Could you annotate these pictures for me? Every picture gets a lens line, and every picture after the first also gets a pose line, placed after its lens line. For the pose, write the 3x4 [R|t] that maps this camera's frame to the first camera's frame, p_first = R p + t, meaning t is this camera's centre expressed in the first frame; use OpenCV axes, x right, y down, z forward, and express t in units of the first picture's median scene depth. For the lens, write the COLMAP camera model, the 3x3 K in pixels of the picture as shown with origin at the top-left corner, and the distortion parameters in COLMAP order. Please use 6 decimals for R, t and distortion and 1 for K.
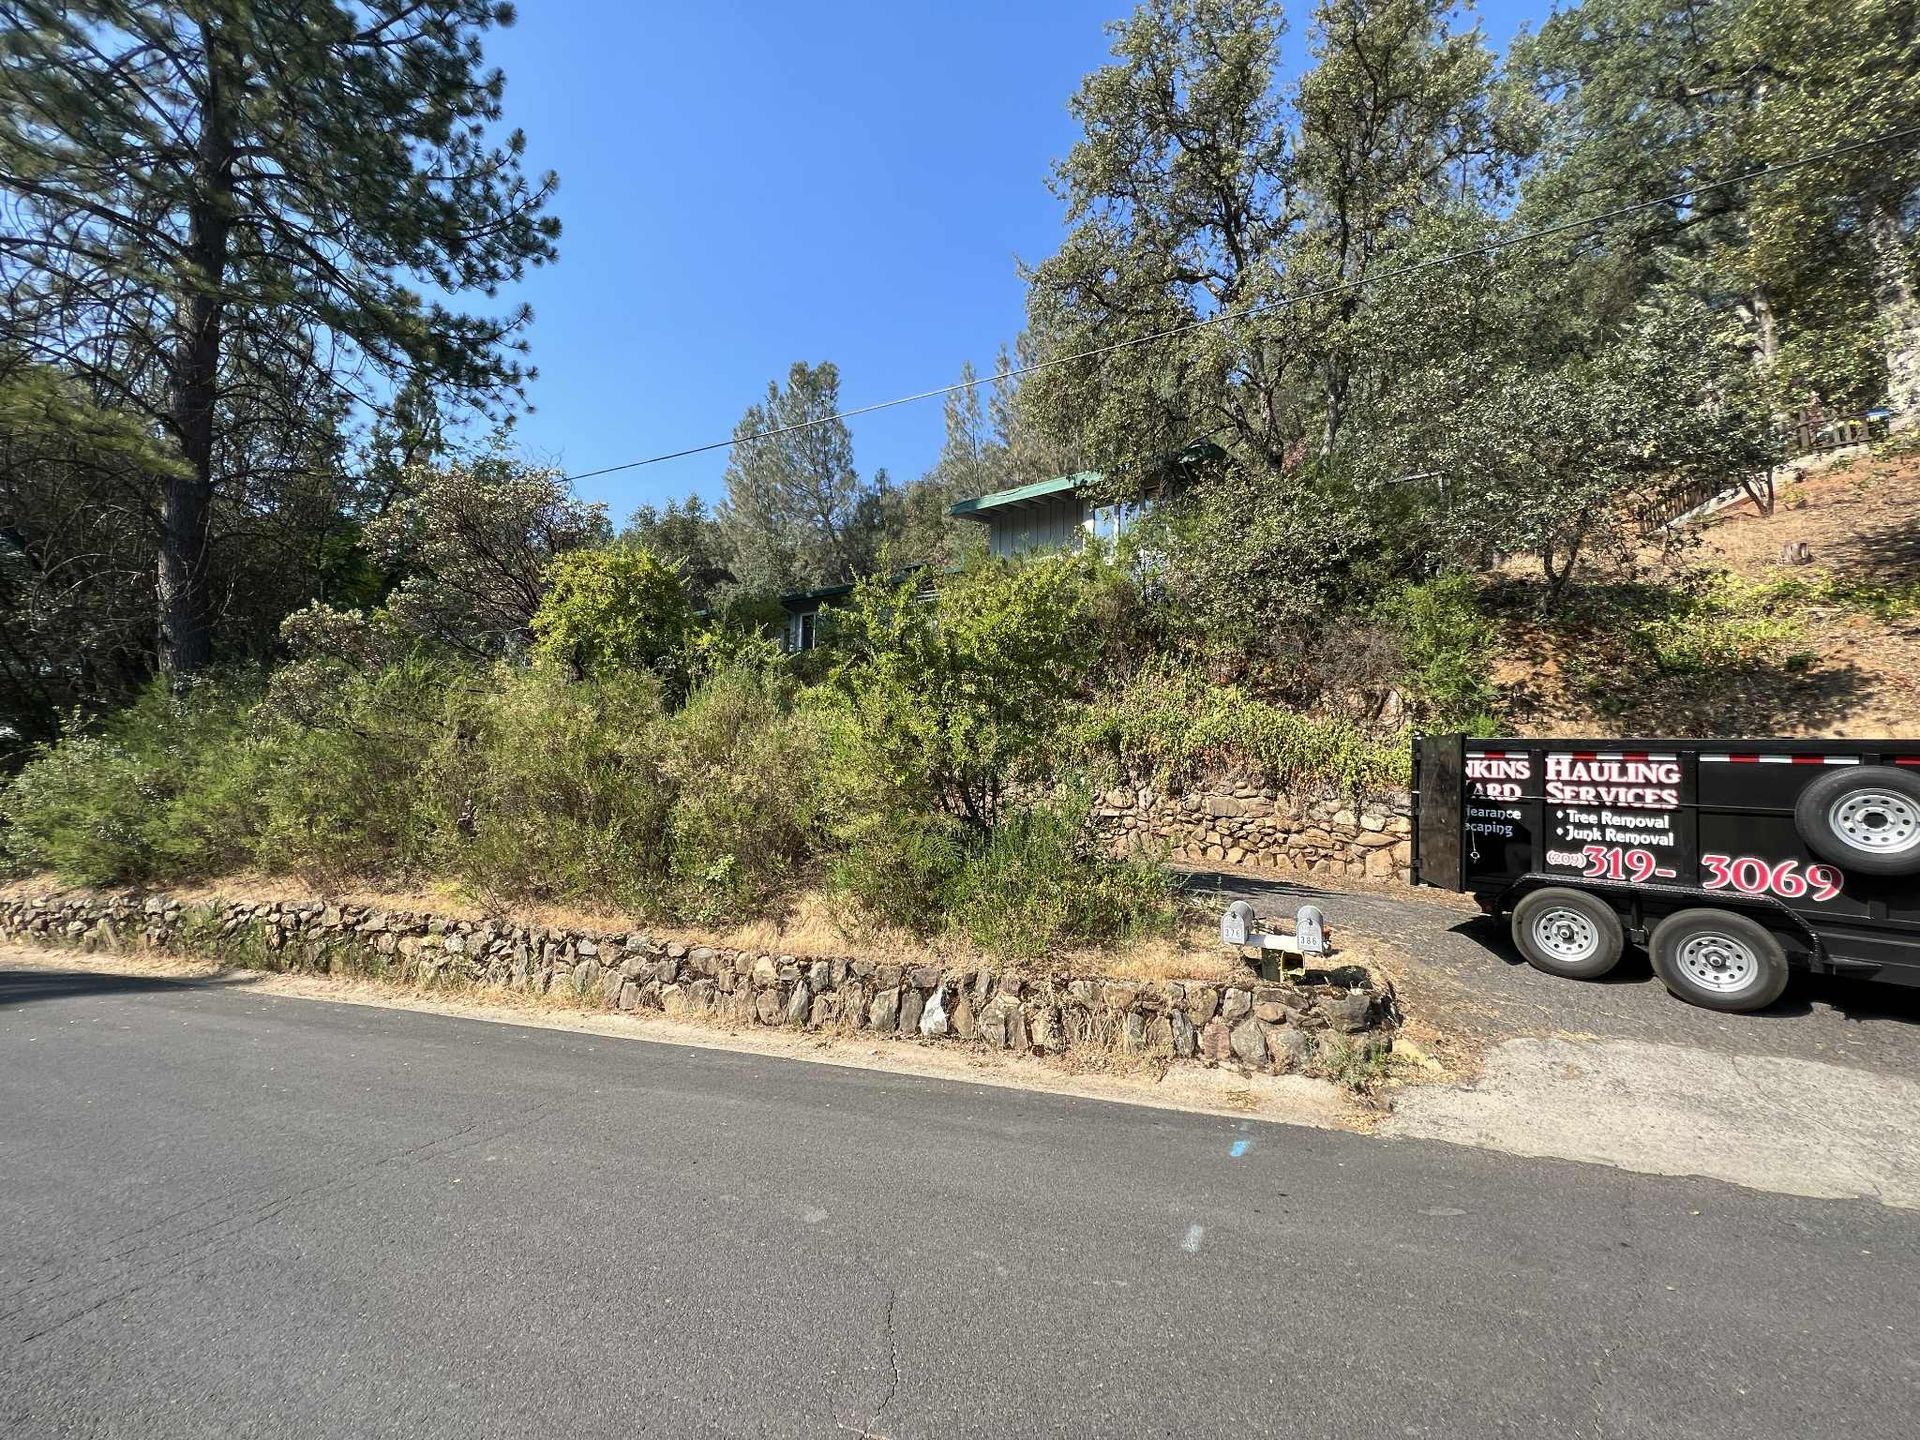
lens RADIAL K [[768.0, 0, 960.0], [0, 768.0, 720.0], [0, 0, 1]] dist [0.002055, -0.000312]
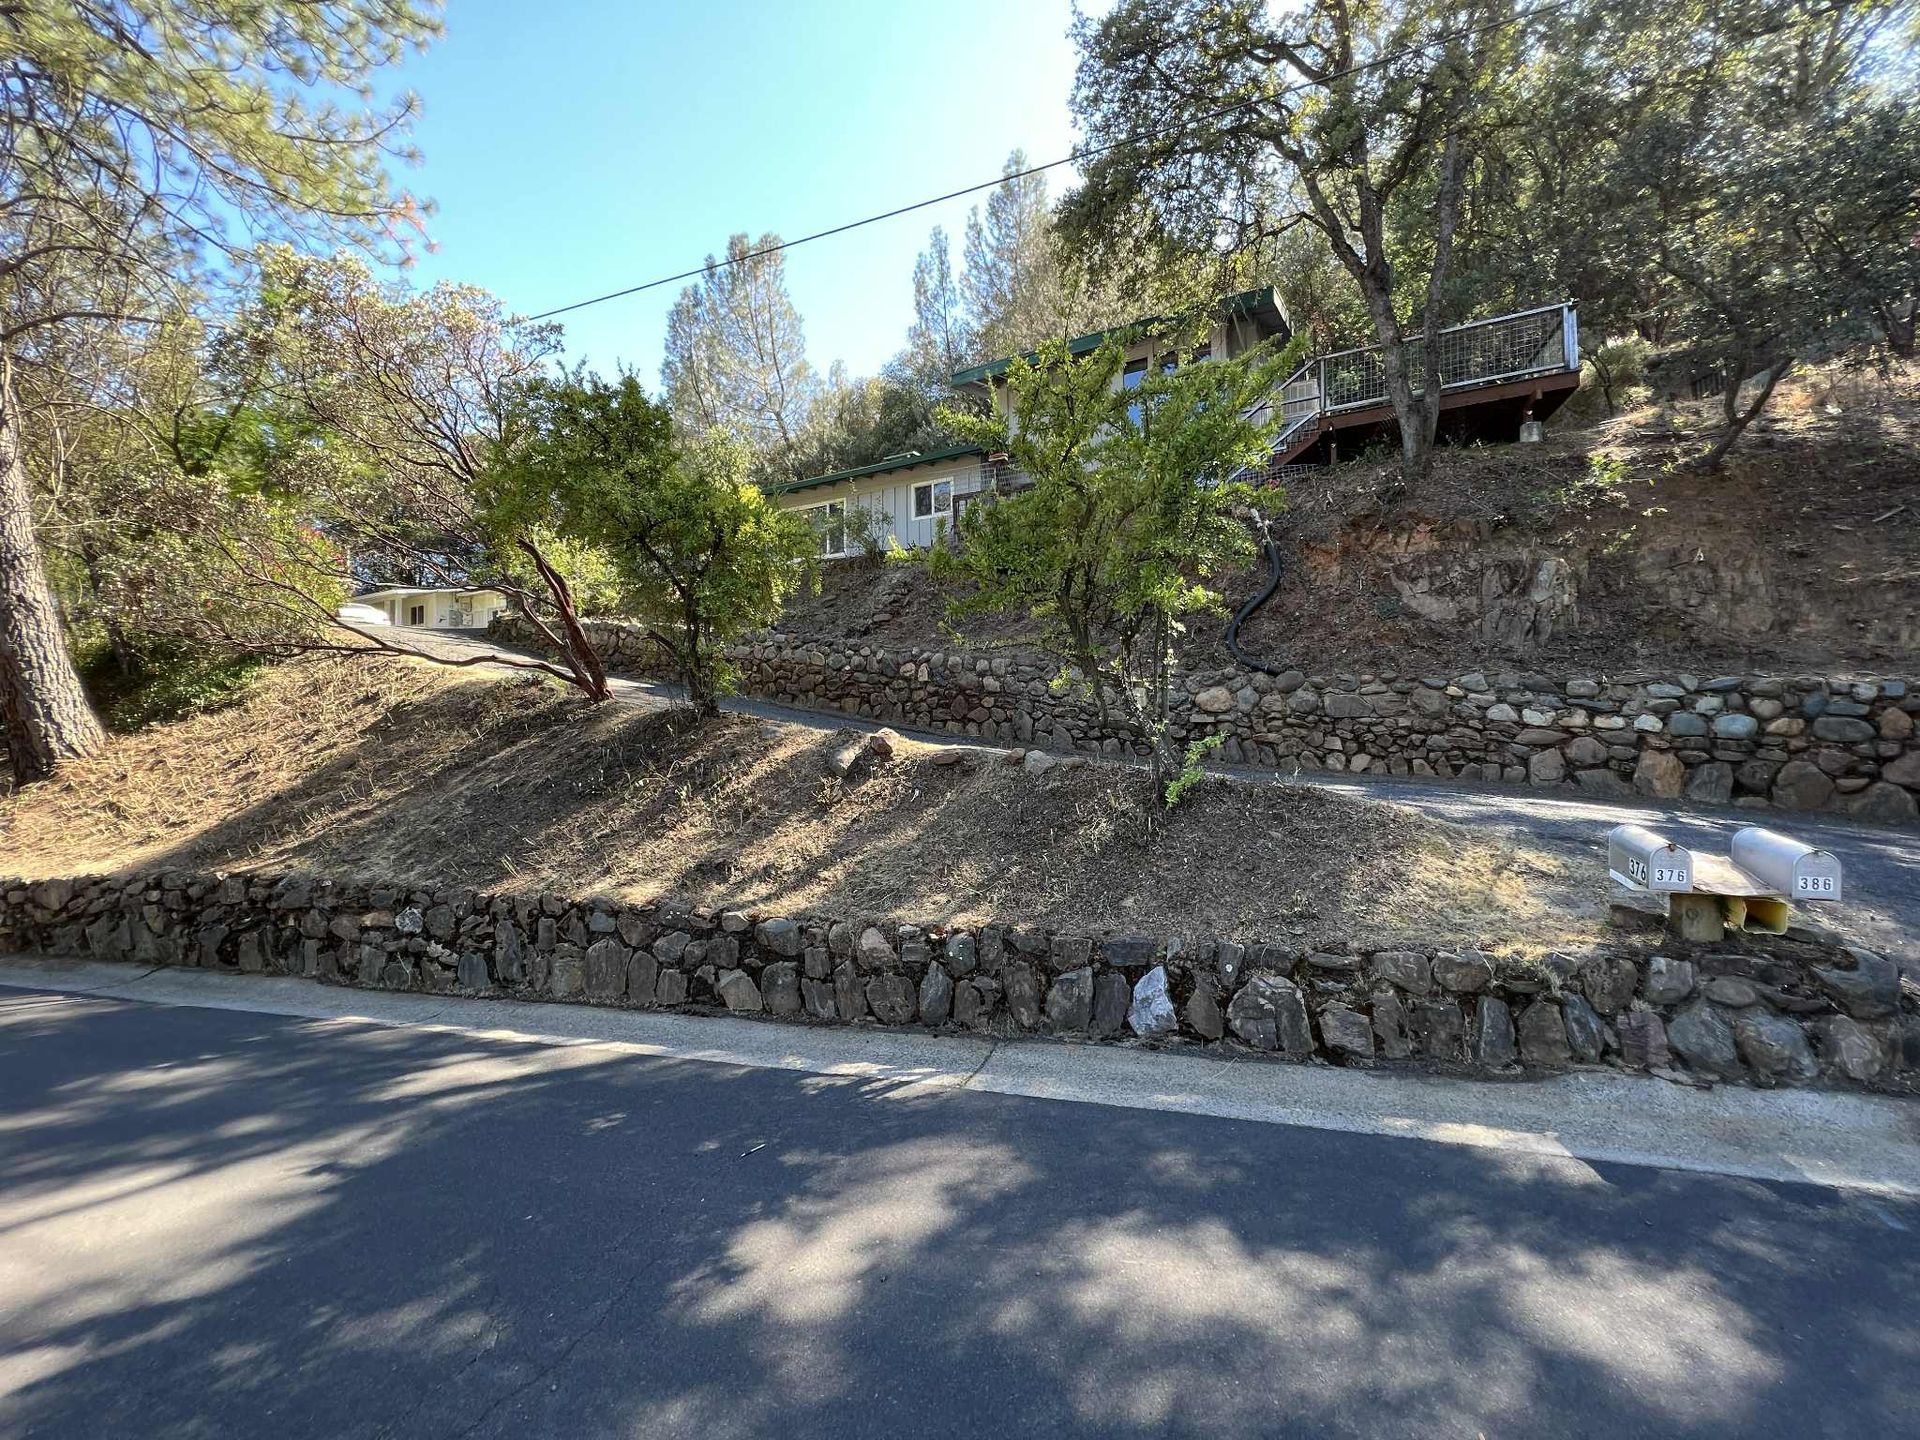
lens RADIAL K [[768.0, 0, 960.0], [0, 768.0, 720.0], [0, 0, 1]] dist [0.002055, -0.000312]
pose [[0.997022, -0.037236, 0.067535, -0.160724], [0.030136, 0.994197, 0.103264, 0.034034], [-0.070989, -0.100921, 0.992359, 0.231548]]
